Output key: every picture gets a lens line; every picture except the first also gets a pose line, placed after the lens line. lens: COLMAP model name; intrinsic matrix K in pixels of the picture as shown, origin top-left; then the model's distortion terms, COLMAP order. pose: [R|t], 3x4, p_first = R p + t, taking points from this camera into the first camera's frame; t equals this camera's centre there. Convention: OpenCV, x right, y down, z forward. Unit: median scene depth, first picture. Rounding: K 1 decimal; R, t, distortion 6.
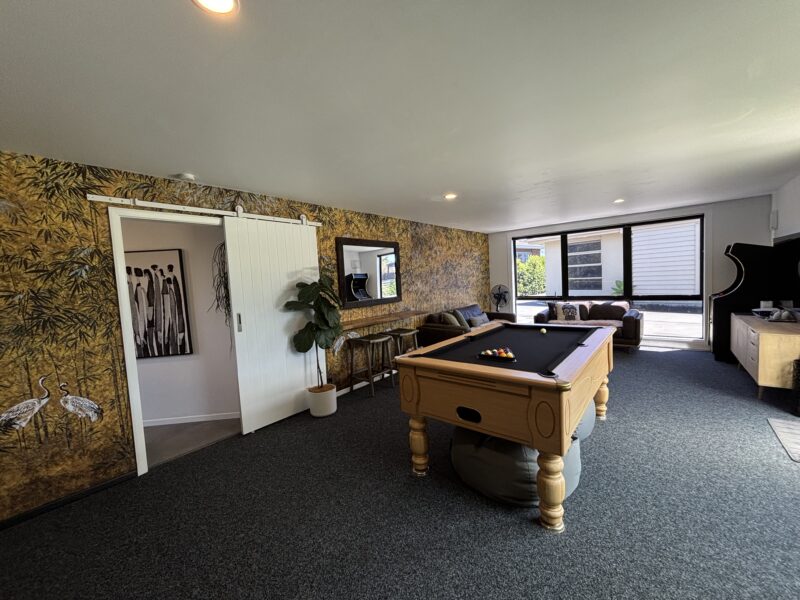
lens RADIAL K [[323.0, 0, 400.0], [0, 323.0, 300.0], [0, 0, 1]] dist [0.000790, 0.000213]
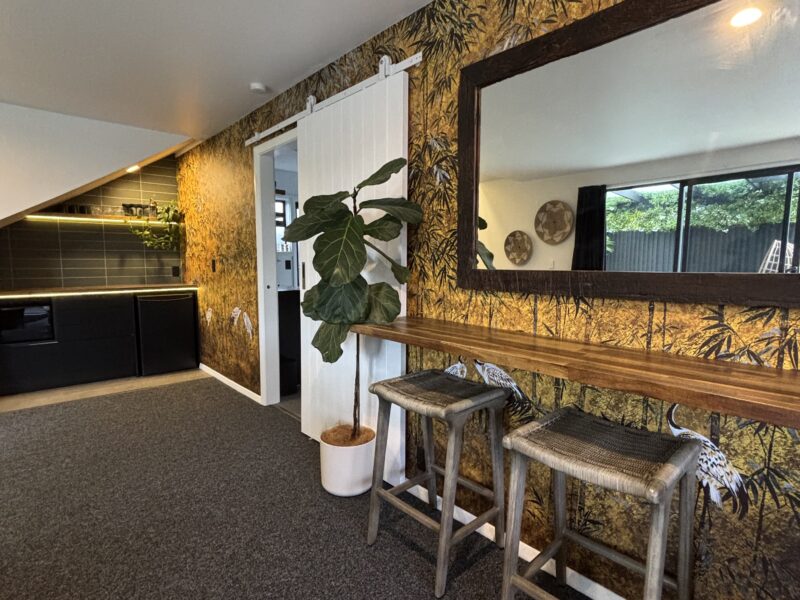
lens RADIAL K [[427.9, 0, 400.0], [0, 427.9, 300.0], [0, 0, 1]] dist [0.000004, 0.000113]
pose [[-0.167267, 0.142037, -0.975627, 0.284154], [-0.055142, 0.986671, 0.153099, -0.024472], [0.984368, 0.079407, -0.157206, 1.038314]]
